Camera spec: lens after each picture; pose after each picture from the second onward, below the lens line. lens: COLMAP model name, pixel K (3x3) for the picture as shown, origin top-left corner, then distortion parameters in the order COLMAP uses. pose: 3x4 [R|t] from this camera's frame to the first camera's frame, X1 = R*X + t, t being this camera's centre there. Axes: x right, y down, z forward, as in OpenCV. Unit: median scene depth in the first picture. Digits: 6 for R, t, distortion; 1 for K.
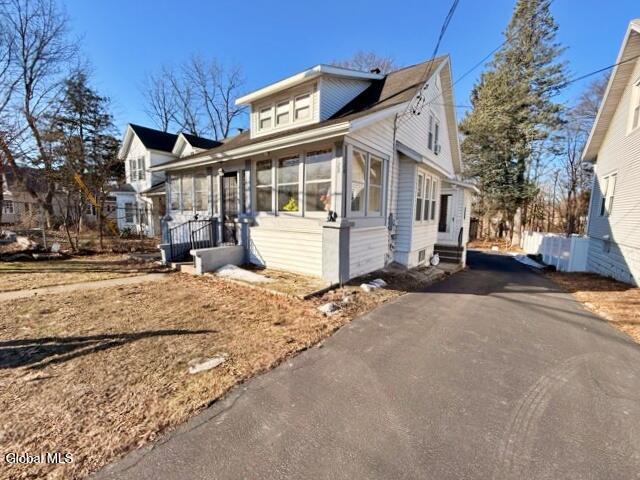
lens RADIAL K [[256.9, 0, 320.0], [0, 256.9, 240.0], [0, 0, 1]] dist [0.000959, -0.000054]
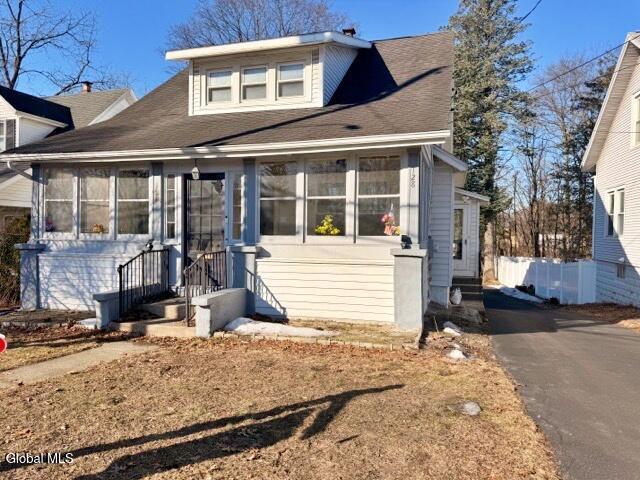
lens RADIAL K [[445.4, 0, 320.0], [0, 445.4, 240.0], [0, 0, 1]] dist [0.085341, -0.118523]
pose [[0.939265, -0.011447, 0.343003, -0.433497], [0.039677, 0.996364, -0.075398, -0.004577], [-0.340893, 0.084428, 0.936303, -0.111558]]
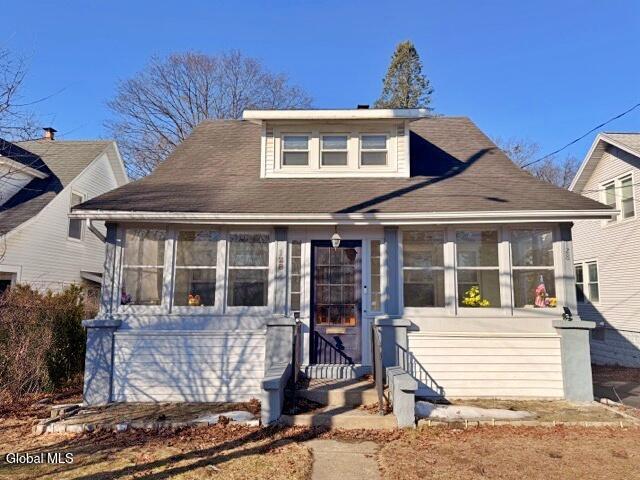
lens RADIAL K [[445.4, 0, 320.0], [0, 445.4, 240.0], [0, 0, 1]] dist [0.085341, -0.118523]
pose [[0.823905, 0.062327, 0.563290, -0.895492], [0.064685, 0.977097, -0.202727, -0.053497], [-0.563024, 0.203464, 0.801003, 0.183827]]
